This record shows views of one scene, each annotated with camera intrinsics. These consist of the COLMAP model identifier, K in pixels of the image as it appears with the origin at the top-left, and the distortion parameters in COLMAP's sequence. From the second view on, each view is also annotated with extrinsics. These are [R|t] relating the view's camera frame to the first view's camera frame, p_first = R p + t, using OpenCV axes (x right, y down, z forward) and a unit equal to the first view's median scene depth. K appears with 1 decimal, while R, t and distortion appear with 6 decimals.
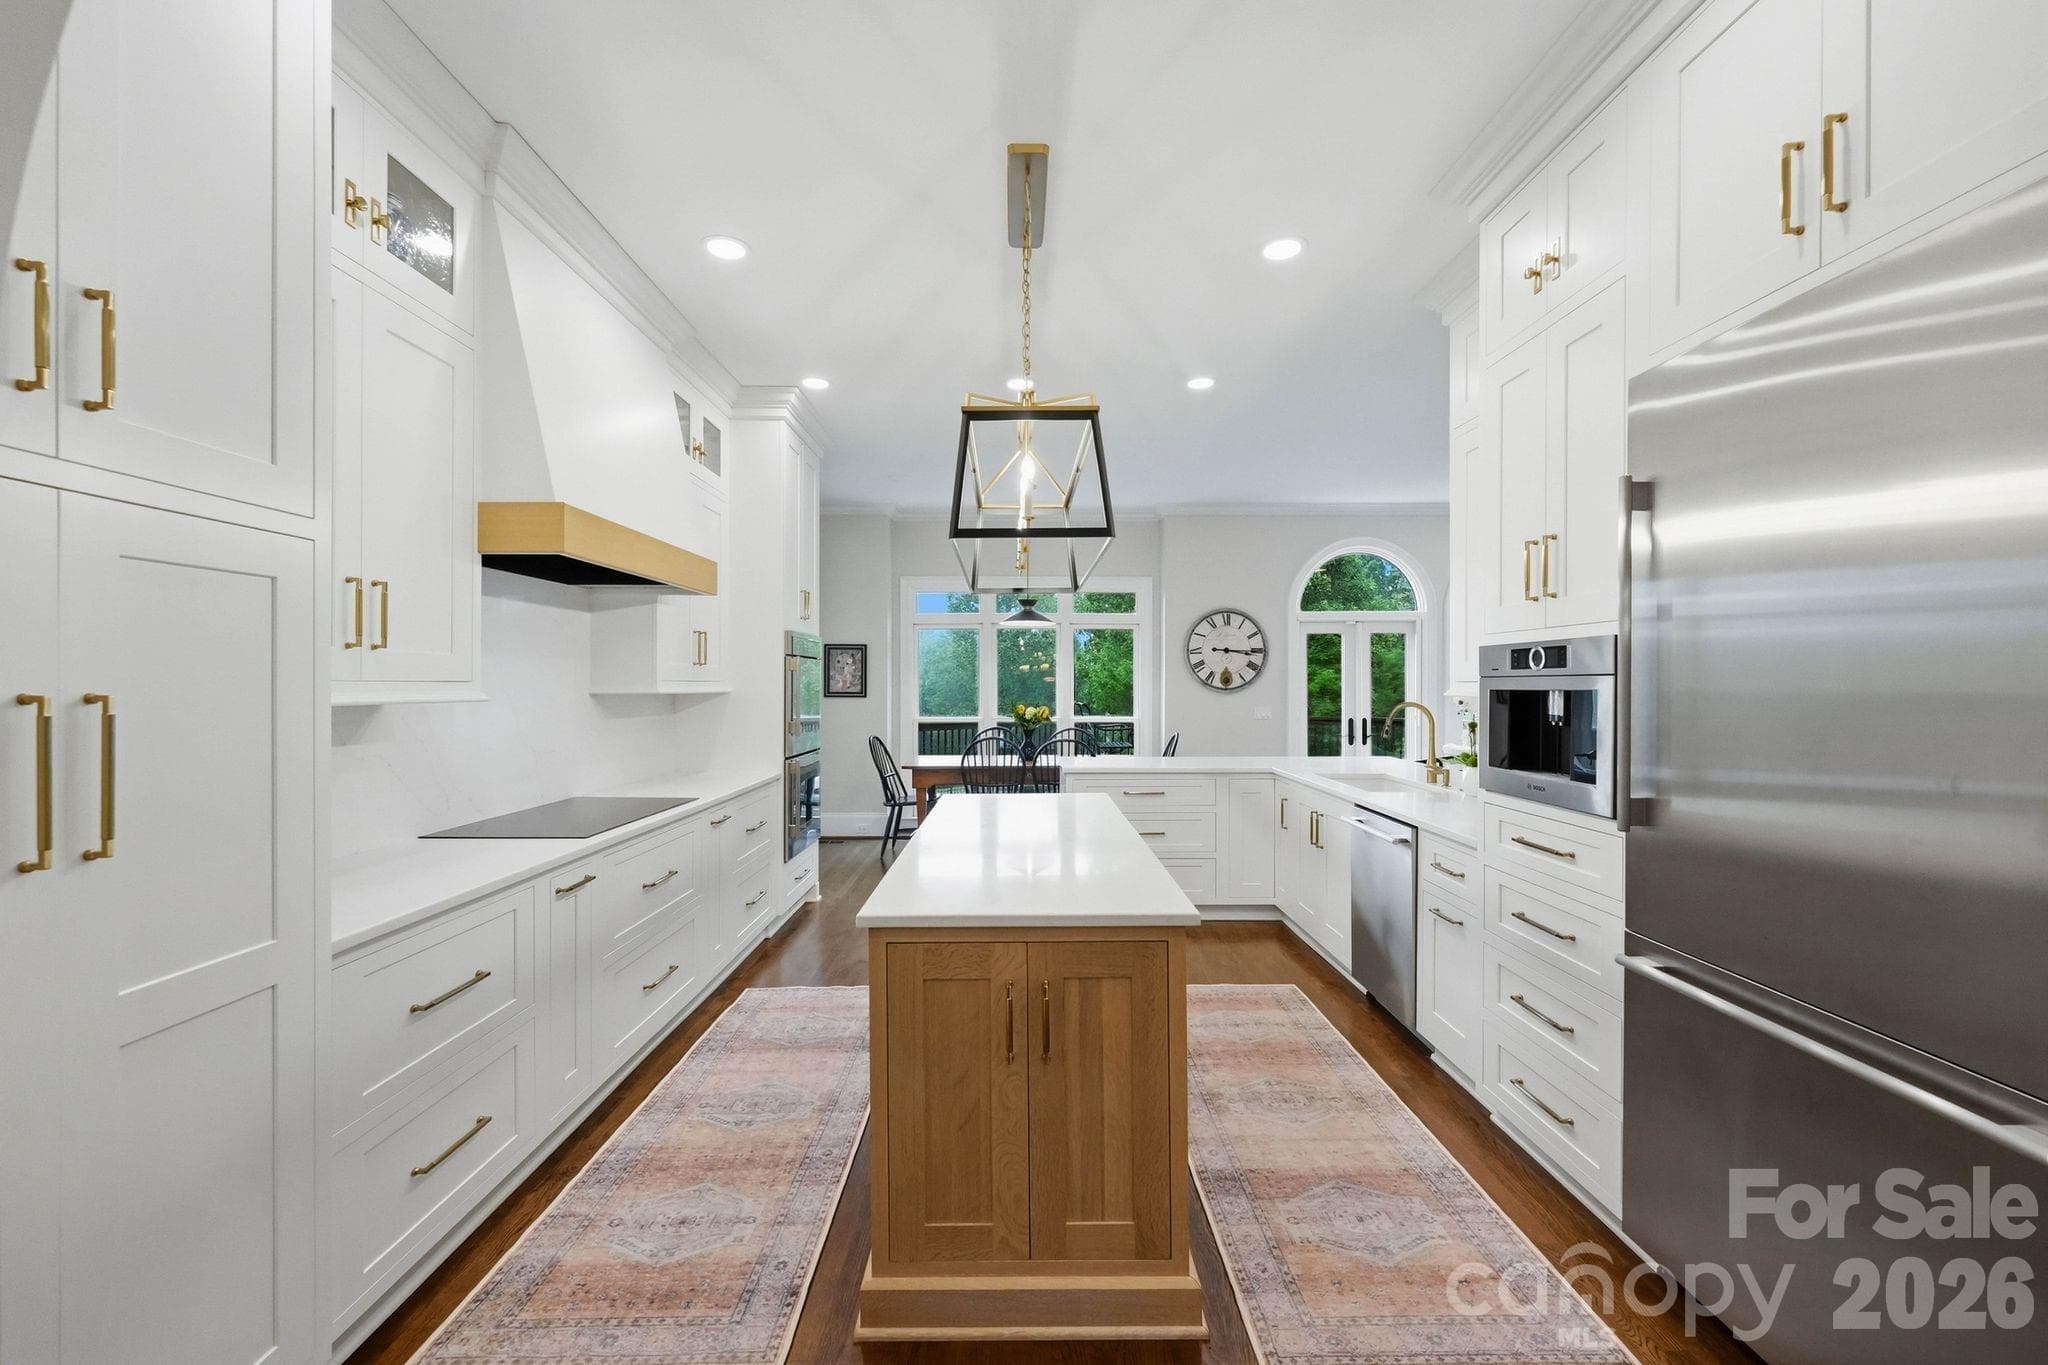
lens RADIAL K [[833.9, 0, 1028.8], [0, 833.9, 687.8], [0, 0, 1]] dist [-0.002326, 0.000891]
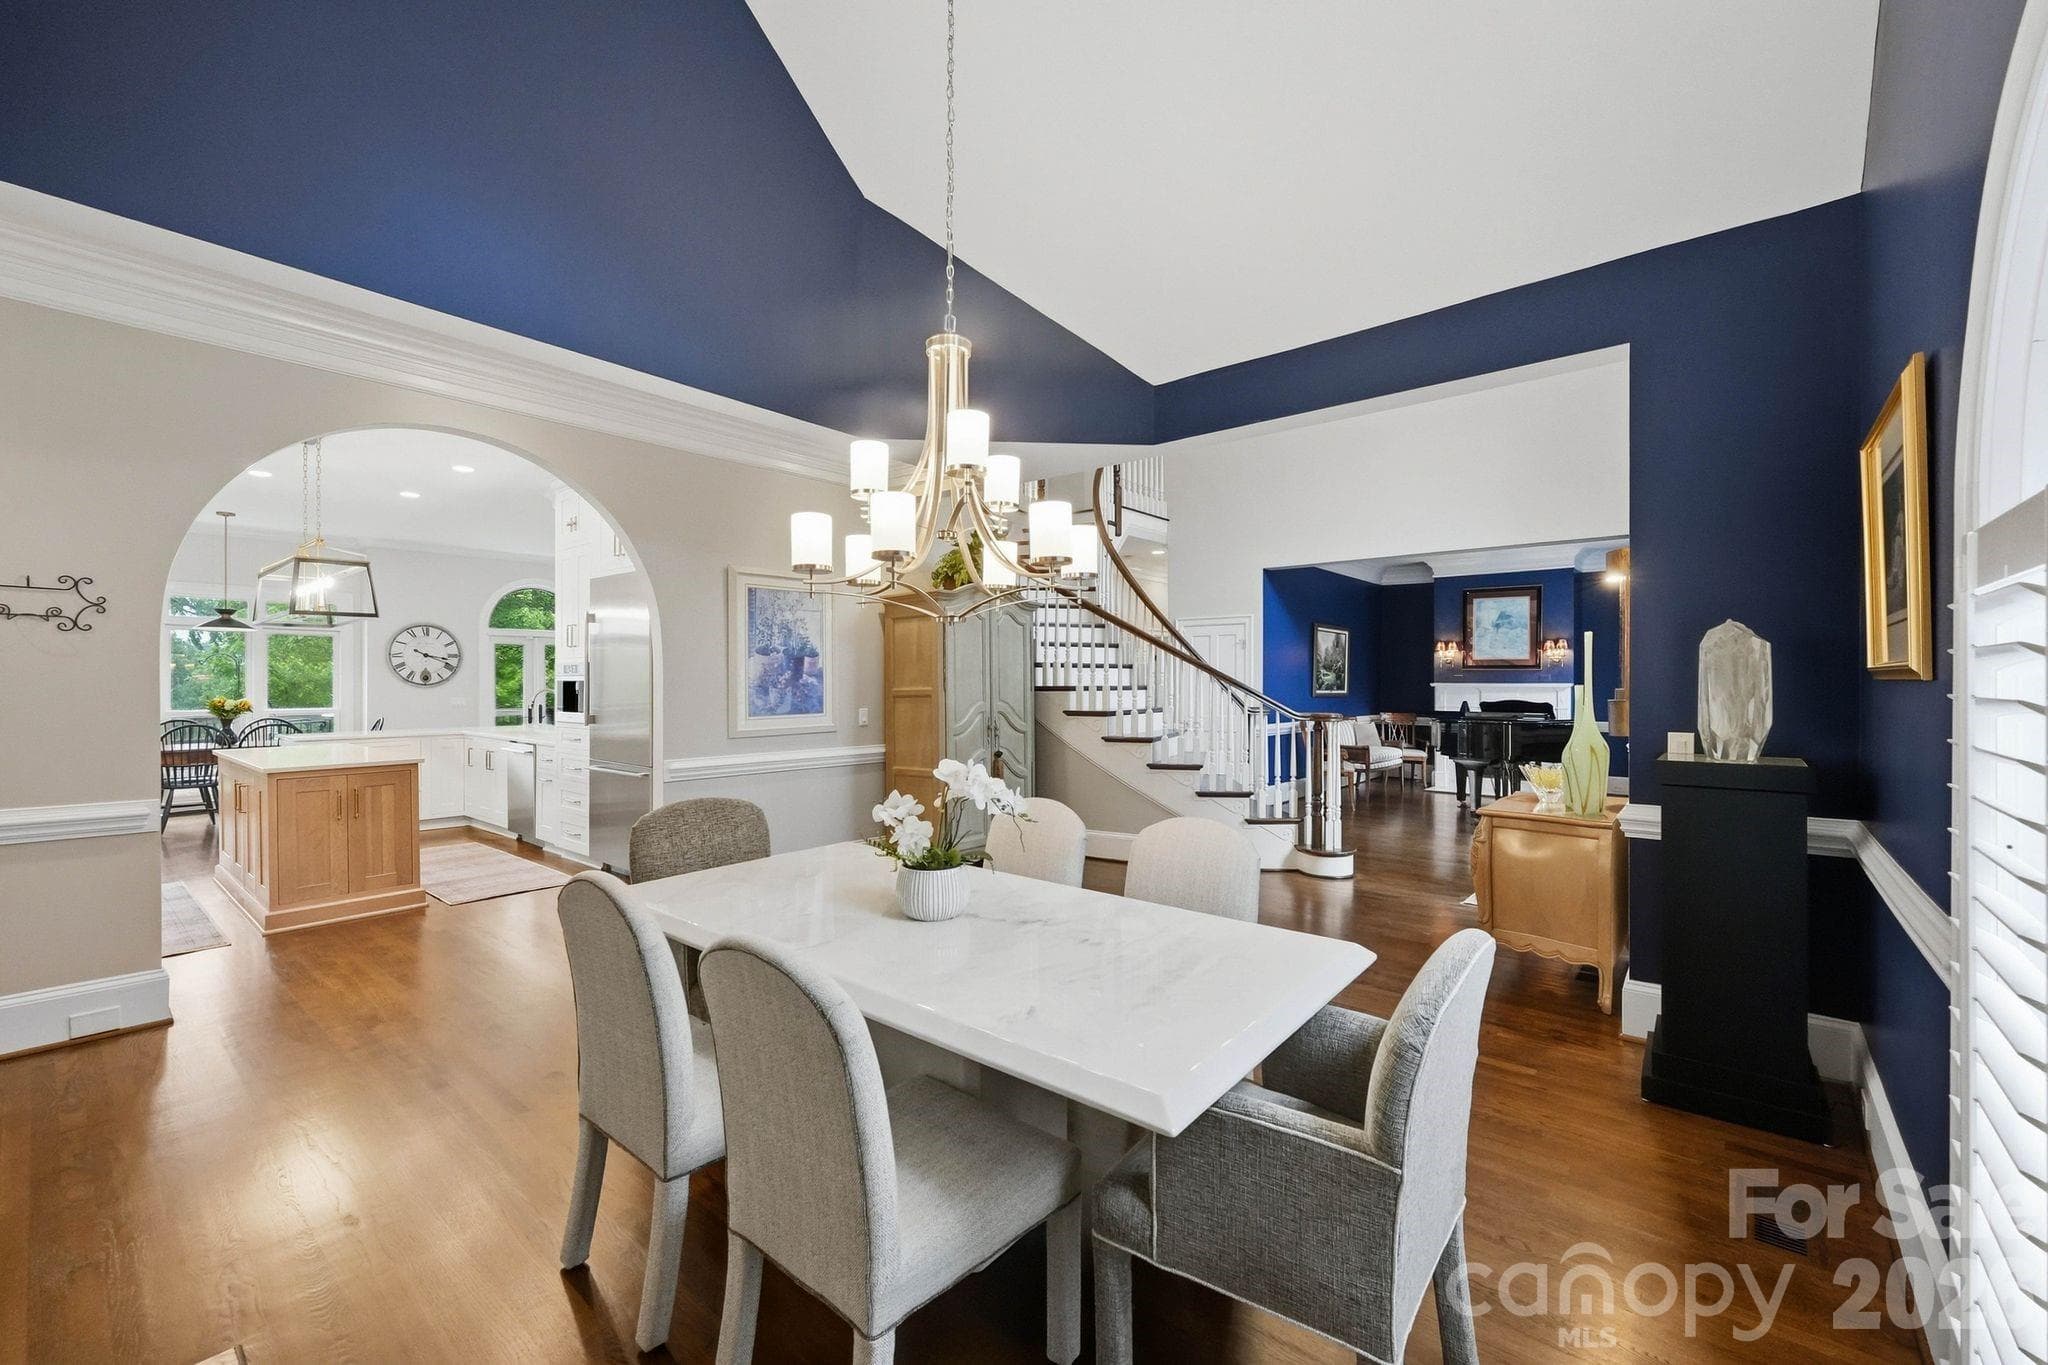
lens RADIAL K [[833.9, 0, 1024.6], [0, 833.9, 680.2], [0, 0, 1]] dist [-0.002326, 0.000891]
pose [[0.648906, 0.000437, 0.760869, -0.409393], [0.005890, 0.999967, -0.005598, 0.020754], [-0.760846, 0.008114, 0.648882, -1.564077]]
